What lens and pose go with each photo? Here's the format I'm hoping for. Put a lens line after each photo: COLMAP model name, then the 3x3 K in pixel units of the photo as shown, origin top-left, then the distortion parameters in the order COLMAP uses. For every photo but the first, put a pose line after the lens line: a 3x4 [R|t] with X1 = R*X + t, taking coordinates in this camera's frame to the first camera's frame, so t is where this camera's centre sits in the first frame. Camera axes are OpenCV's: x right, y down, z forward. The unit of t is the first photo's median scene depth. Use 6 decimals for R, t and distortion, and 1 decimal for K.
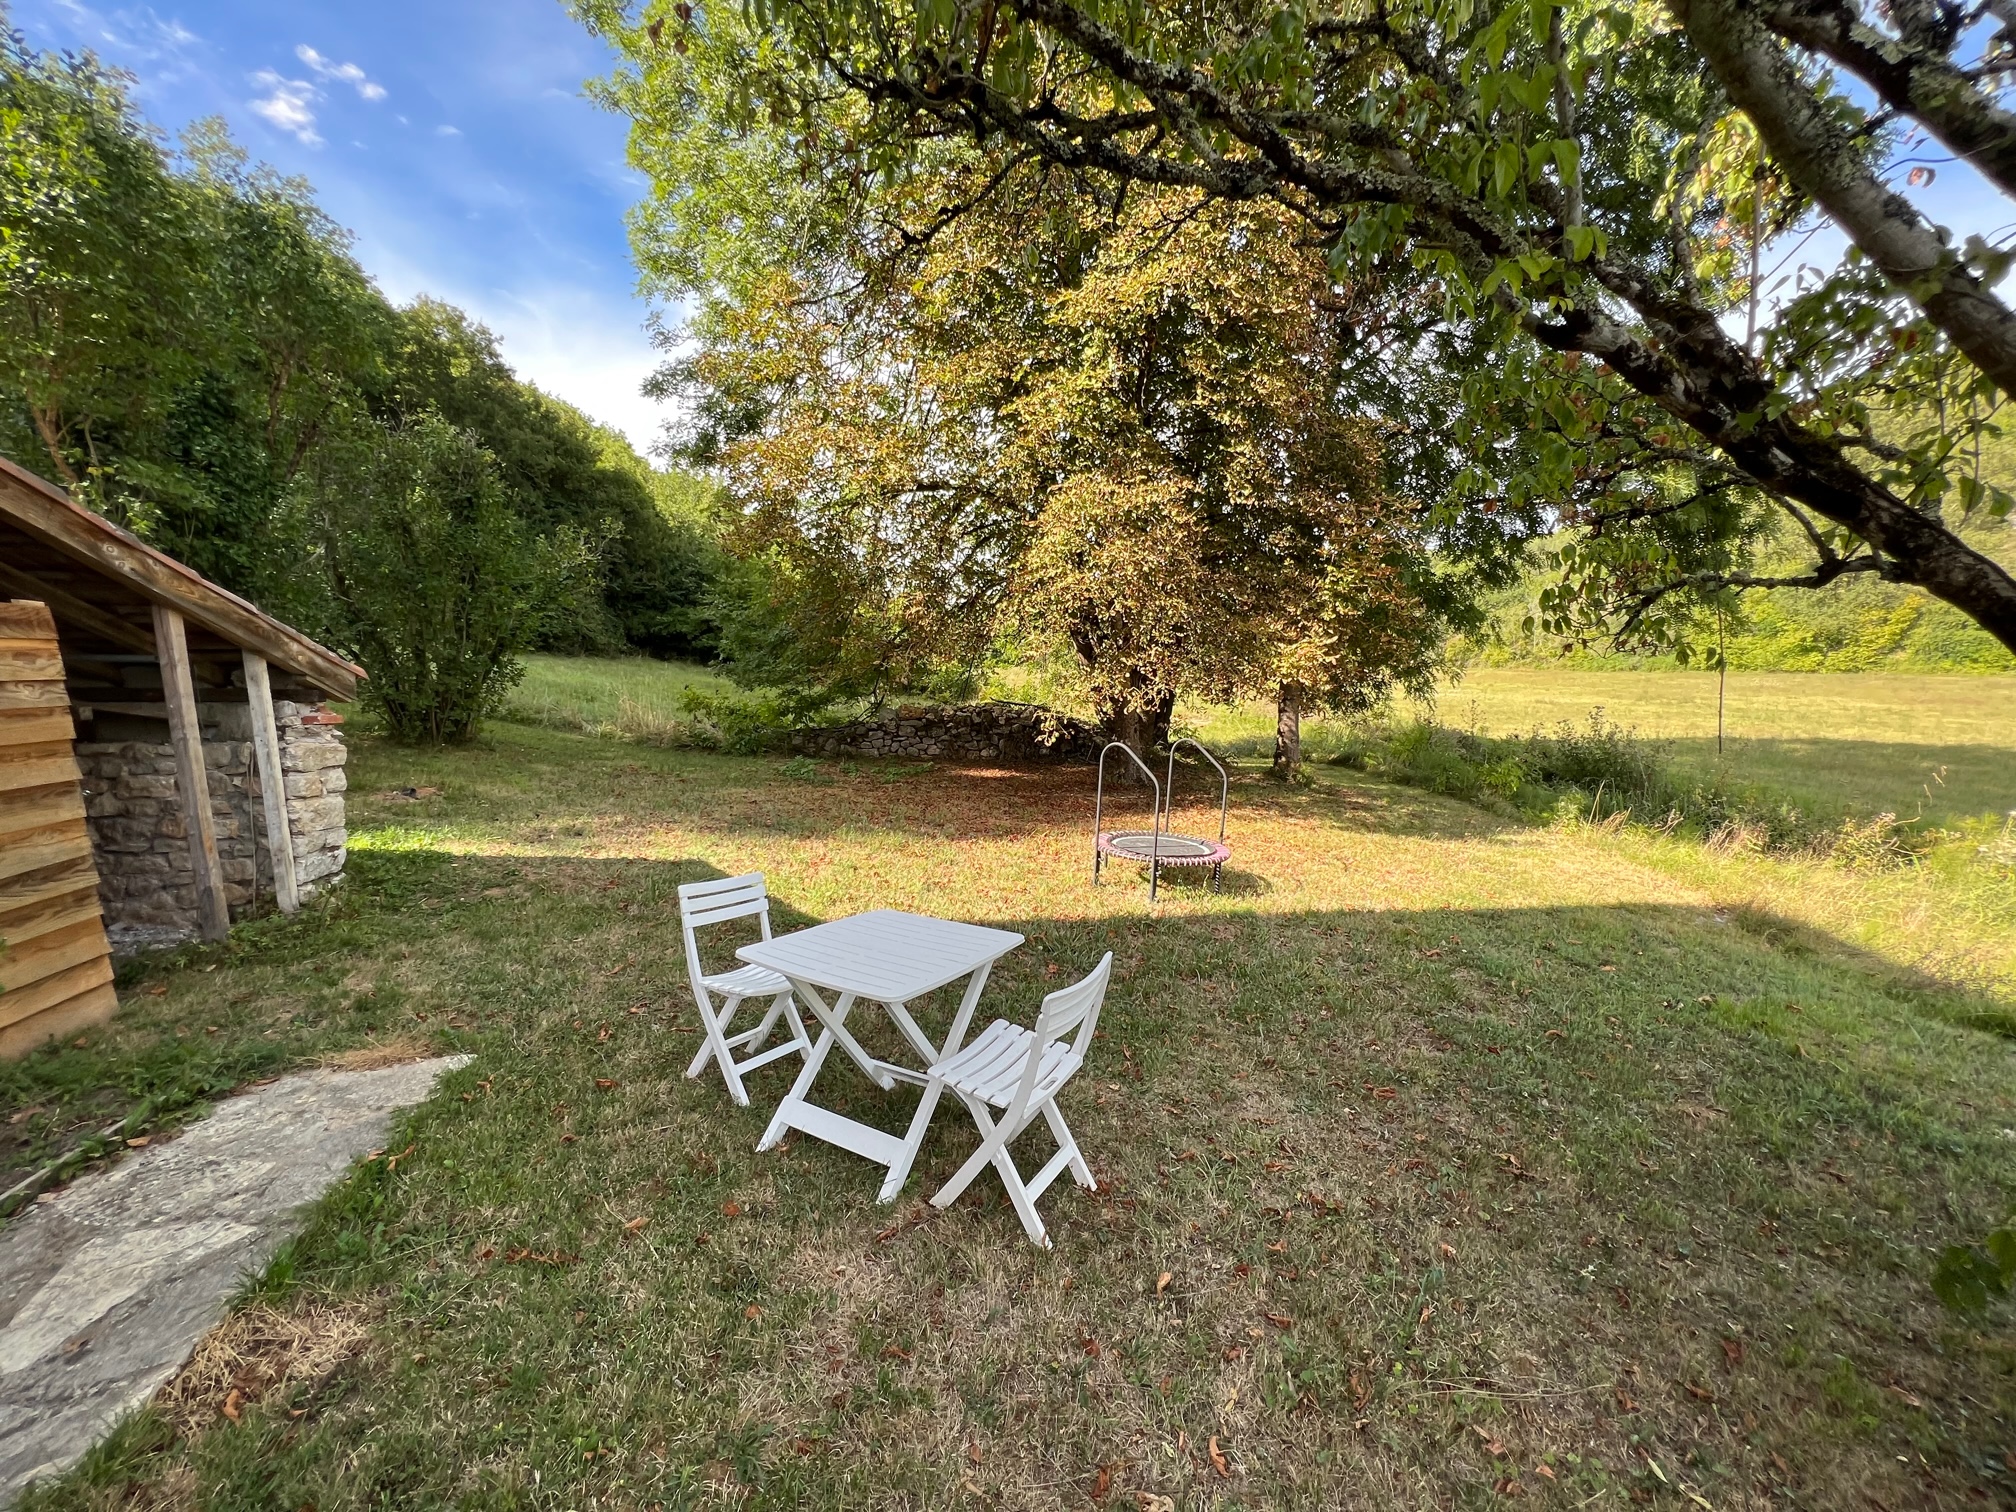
lens RADIAL K [[809.4, 0, 991.5], [0, 809.4, 768.6], [0, 0, 1]] dist [-0.000431, -0.000315]
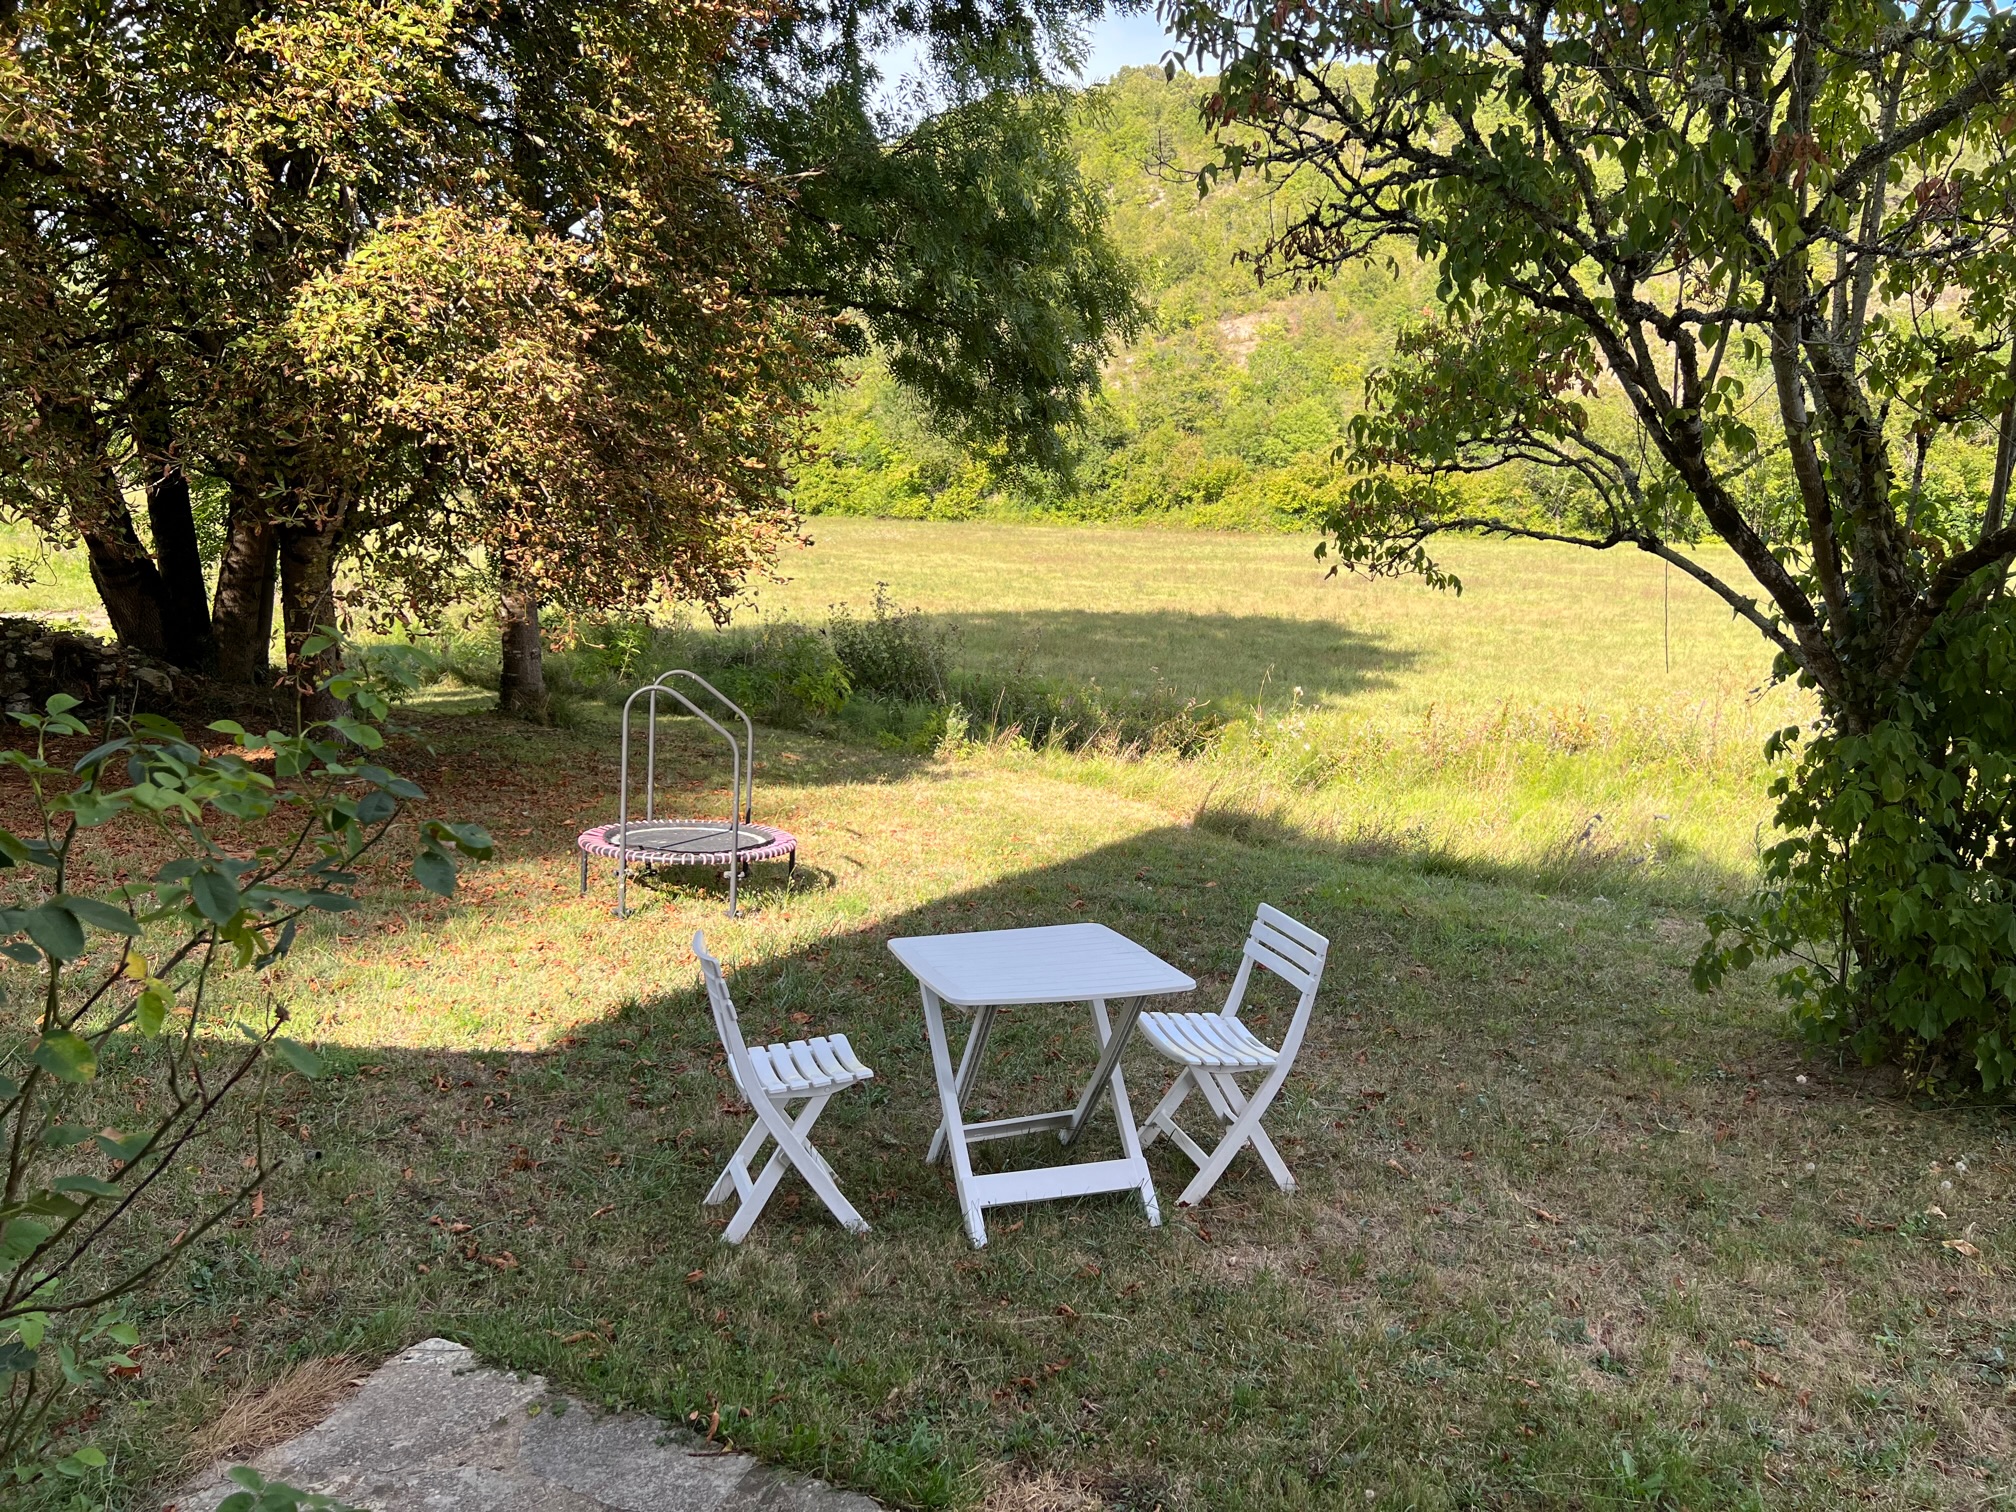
lens RADIAL K [[1514.0, 0, 997.9], [0, 1514.0, 807.5], [0, 0, 1]] dist [0.057852, -0.077994]
pose [[0.657146, -0.131269, 0.742245, -0.239791], [0.073630, 0.991189, 0.110107, -0.020417], [-0.750158, -0.017705, 0.661021, 0.002442]]
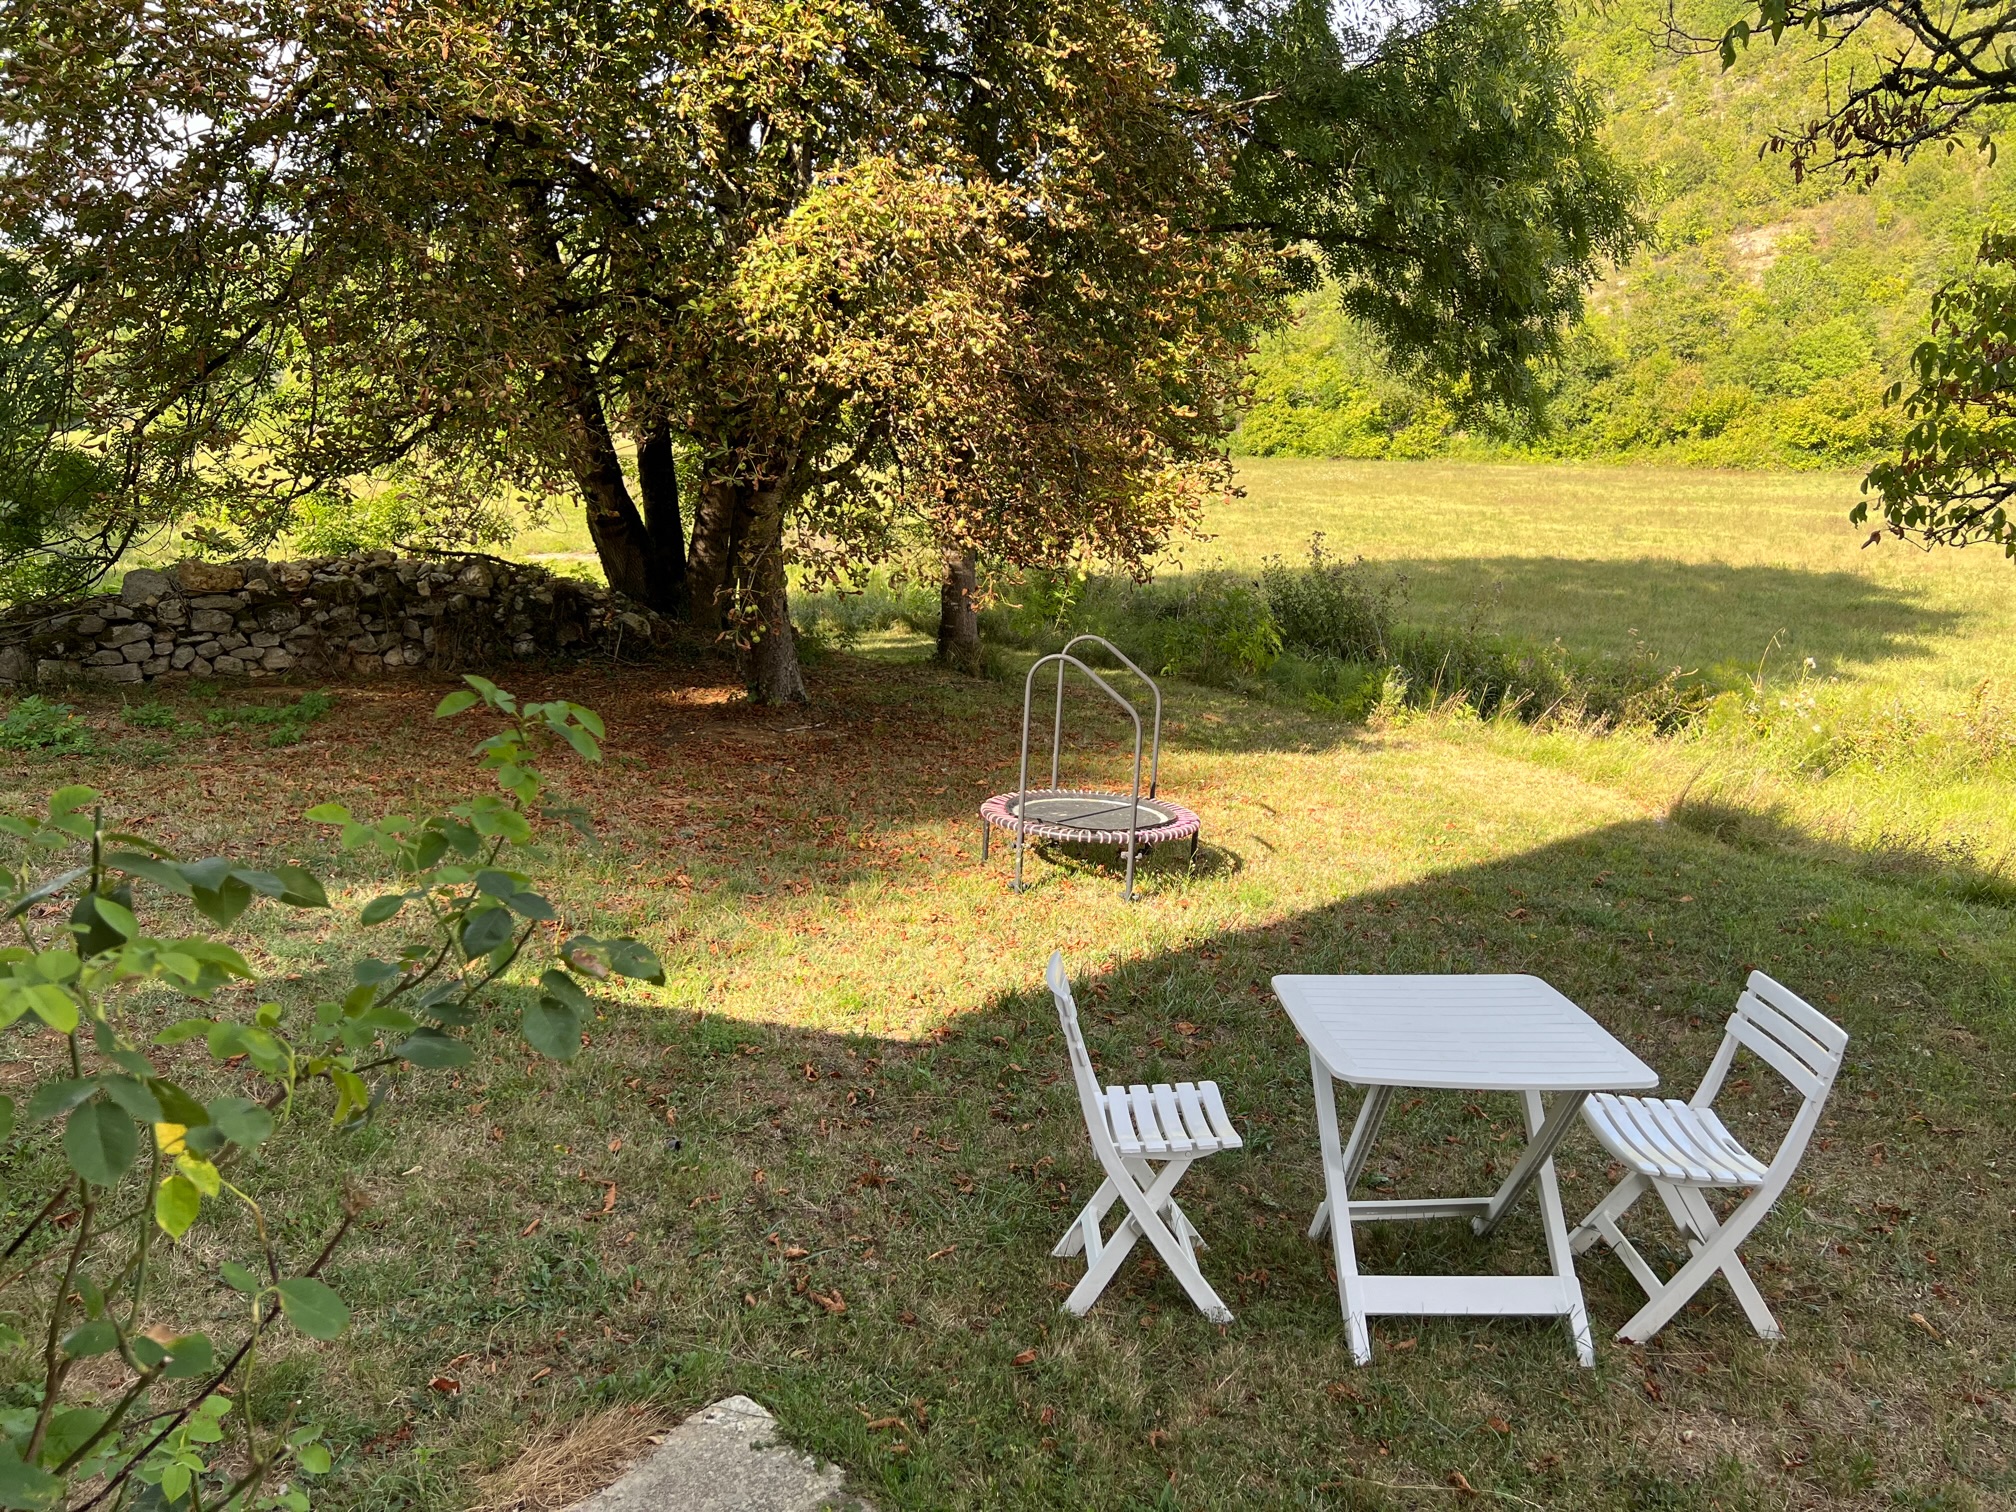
lens RADIAL K [[1514.0, 0, 1012.0], [0, 1514.0, 797.7], [0, 0, 1]] dist [0.057852, -0.077994]
pose [[0.840571, -0.115245, 0.529300, -0.205478], [0.059098, 0.990785, 0.121872, -0.027574], [-0.538467, -0.071162, 0.839636, 0.025625]]
